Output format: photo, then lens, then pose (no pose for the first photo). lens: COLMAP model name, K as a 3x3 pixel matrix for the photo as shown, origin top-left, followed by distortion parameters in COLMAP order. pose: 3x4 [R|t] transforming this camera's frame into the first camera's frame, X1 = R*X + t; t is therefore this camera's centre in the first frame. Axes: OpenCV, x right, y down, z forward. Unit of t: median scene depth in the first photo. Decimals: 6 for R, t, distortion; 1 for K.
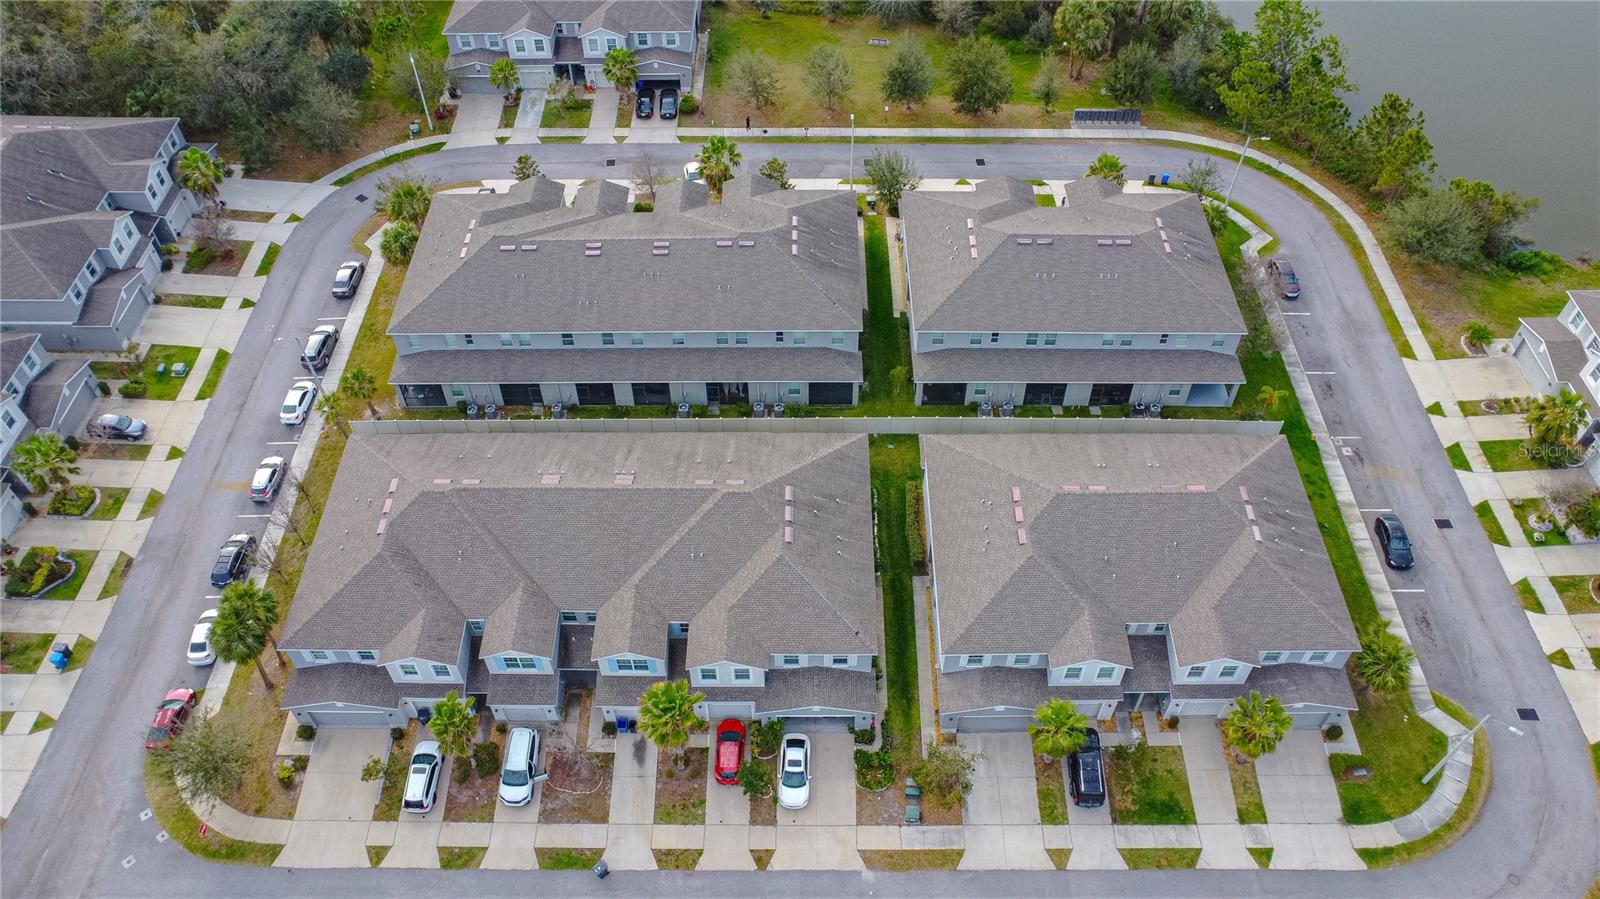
lens RADIAL K [[1176.7, 0, 800.0], [0, 1176.7, 449.5], [0, 0, 1]] dist [-0.138641, 0.195850]
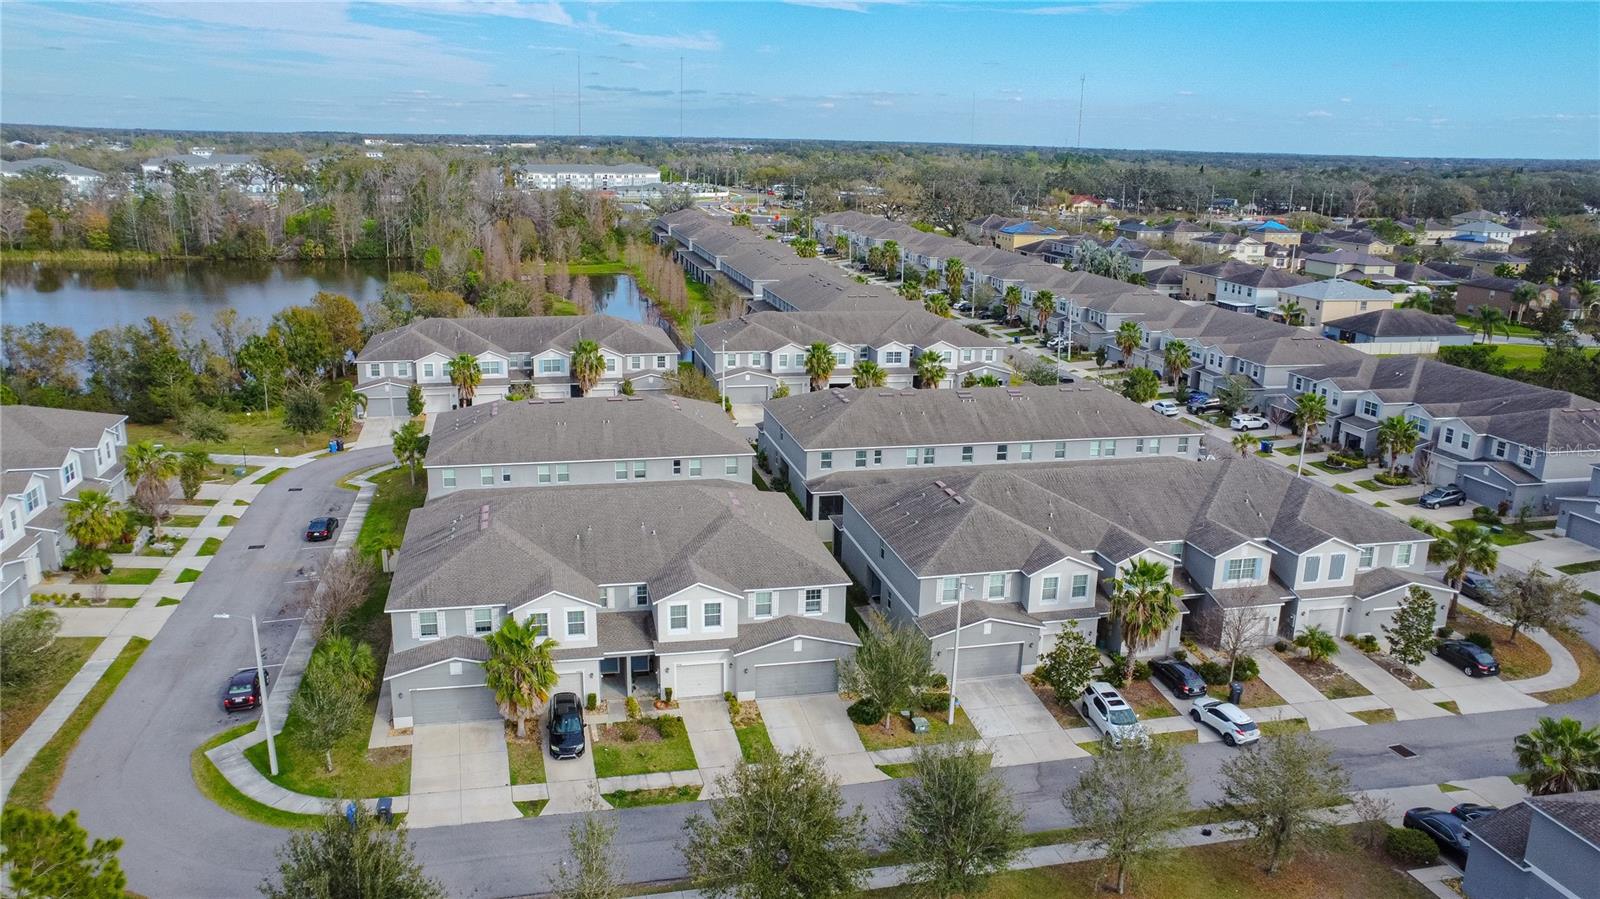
lens RADIAL K [[1176.7, 0, 800.0], [0, 1176.7, 449.5], [0, 0, 1]] dist [-0.138641, 0.195850]
pose [[-0.971945, 0.046054, -0.230654, 0.324797], [-0.186998, 0.443515, 0.876542, -1.019037], [0.142667, 0.895083, -0.422461, 1.476983]]
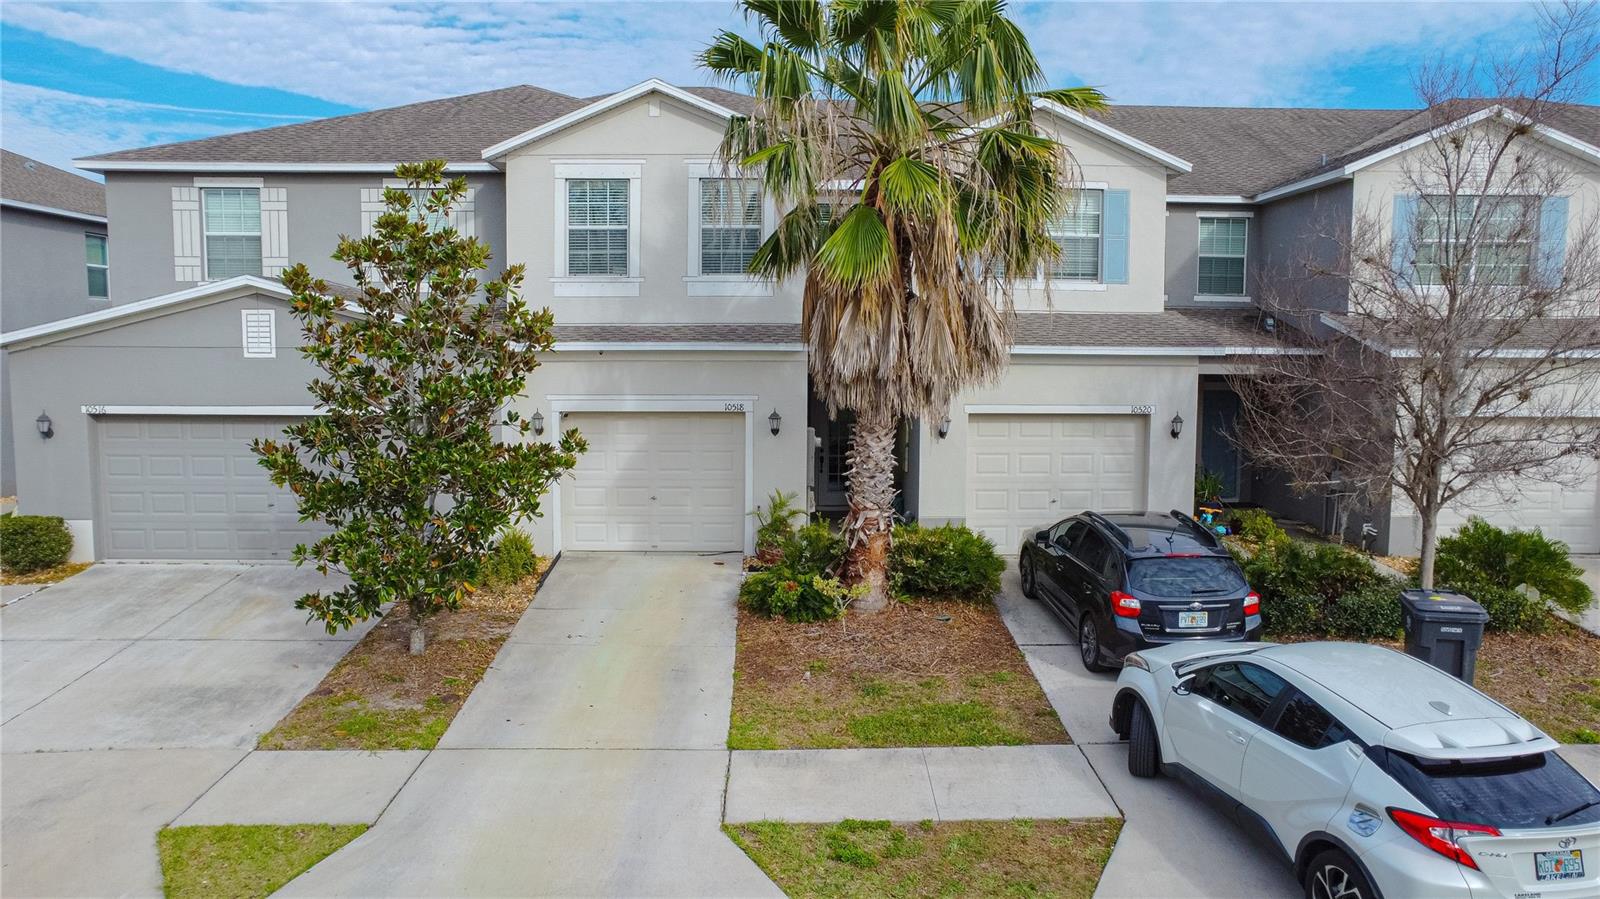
lens RADIAL K [[1176.7, 0, 800.0], [0, 1176.7, 449.5], [0, 0, 1]] dist [-0.138641, 0.195850]
pose [[-0.999436, 0.003978, -0.033358, -0.069854], [-0.024733, 0.584848, 0.810766, -0.414967], [0.022734, 0.811133, -0.584420, 1.390765]]
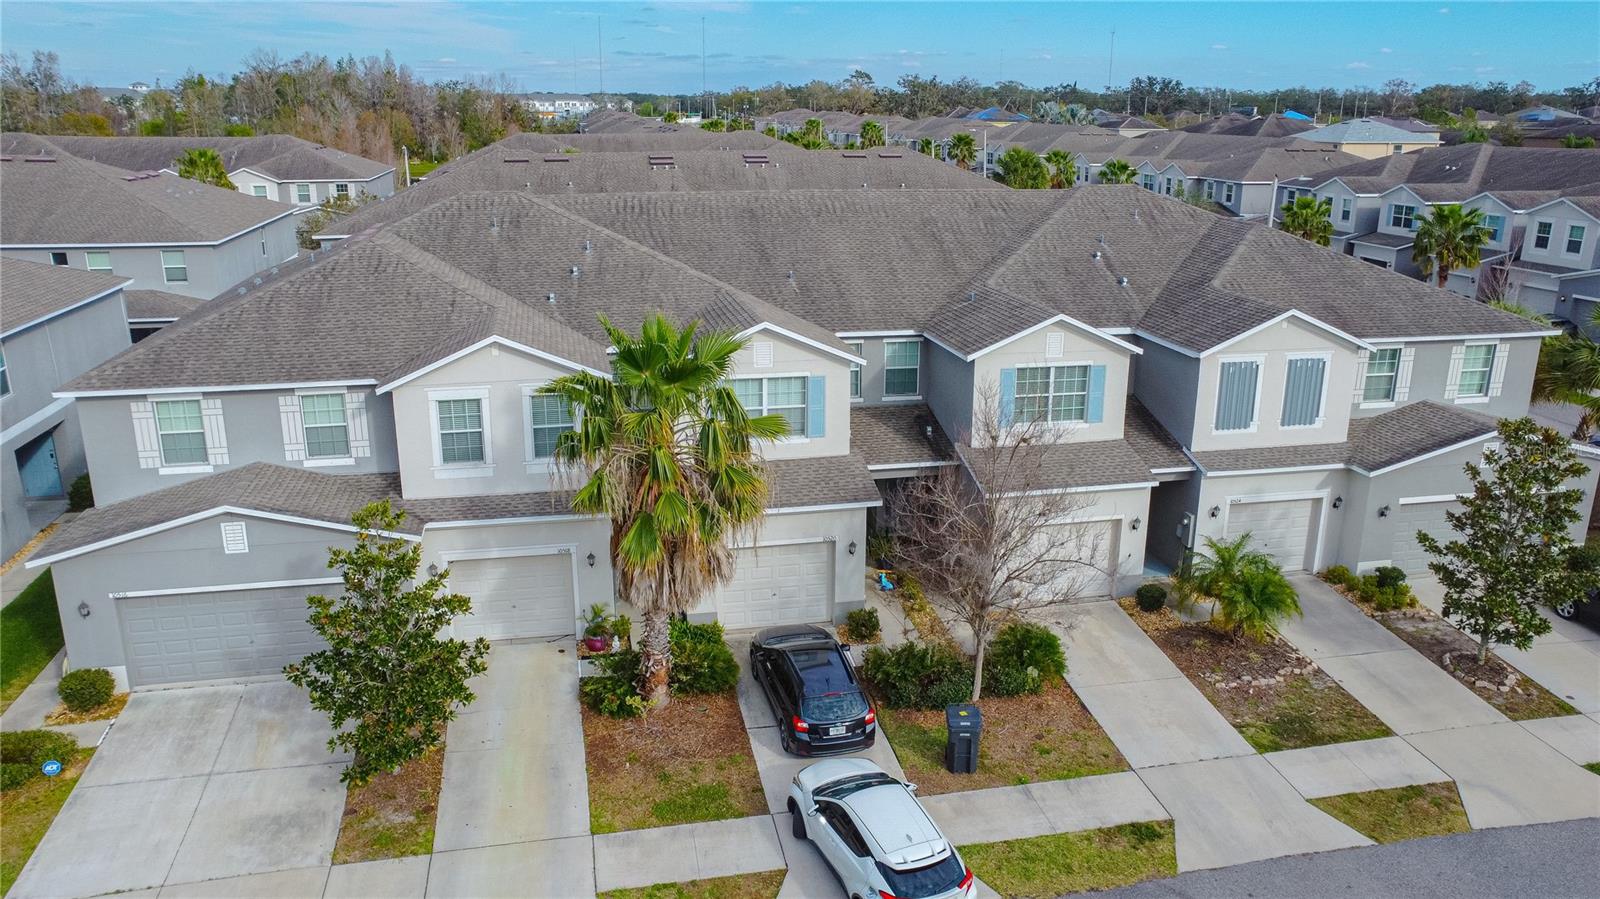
lens RADIAL K [[1183.9, 0, 800.0], [0, 1183.9, 449.5], [0, 0, 1]] dist [-0.132419, 0.189686]
pose [[-0.976678, 0.063622, -0.205065, -0.063944], [-0.160517, 0.417950, 0.894177, -0.551234], [0.142596, 0.906239, -0.397991, 1.373098]]
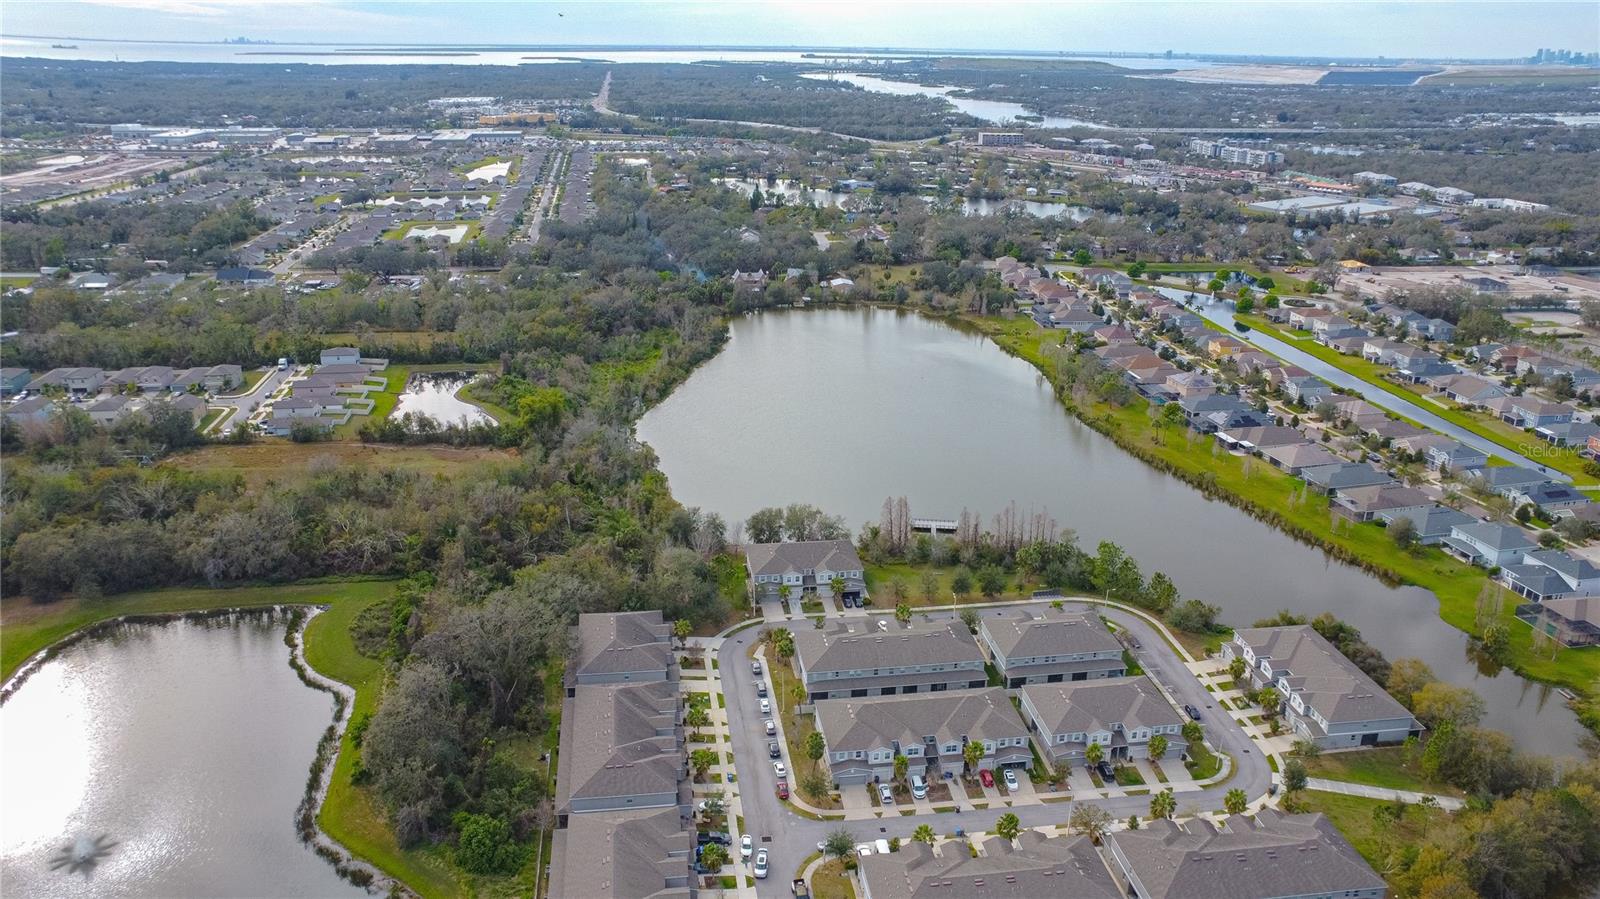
lens RADIAL K [[1176.7, 0, 800.0], [0, 1176.7, 449.5], [0, 0, 1]] dist [-0.138641, 0.195850]
pose [[0.989053, -0.033653, 0.143672, -0.784785], [0.100293, 0.867498, -0.487225, 0.790164], [-0.108239, 0.496300, 0.861377, -1.584899]]
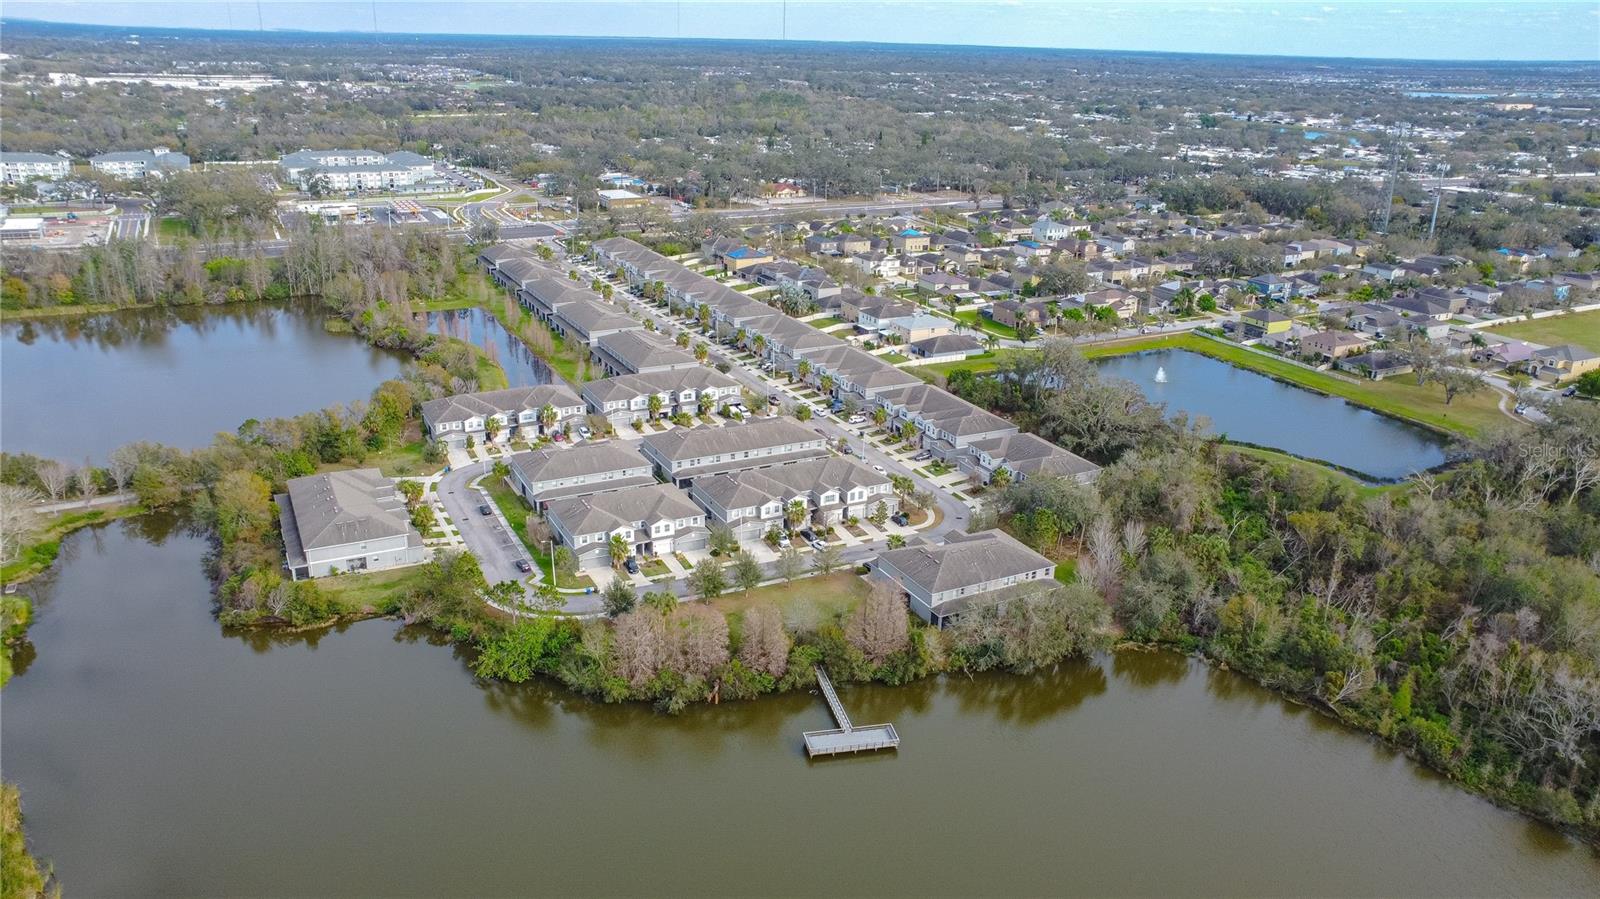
lens RADIAL K [[1176.7, 0, 800.0], [0, 1176.7, 449.5], [0, 0, 1]] dist [-0.138641, 0.195850]
pose [[-0.887088, 0.139155, -0.440125, 1.055581], [-0.360197, 0.387607, 0.848539, -2.626716], [0.288674, 0.911261, -0.293718, 1.918789]]
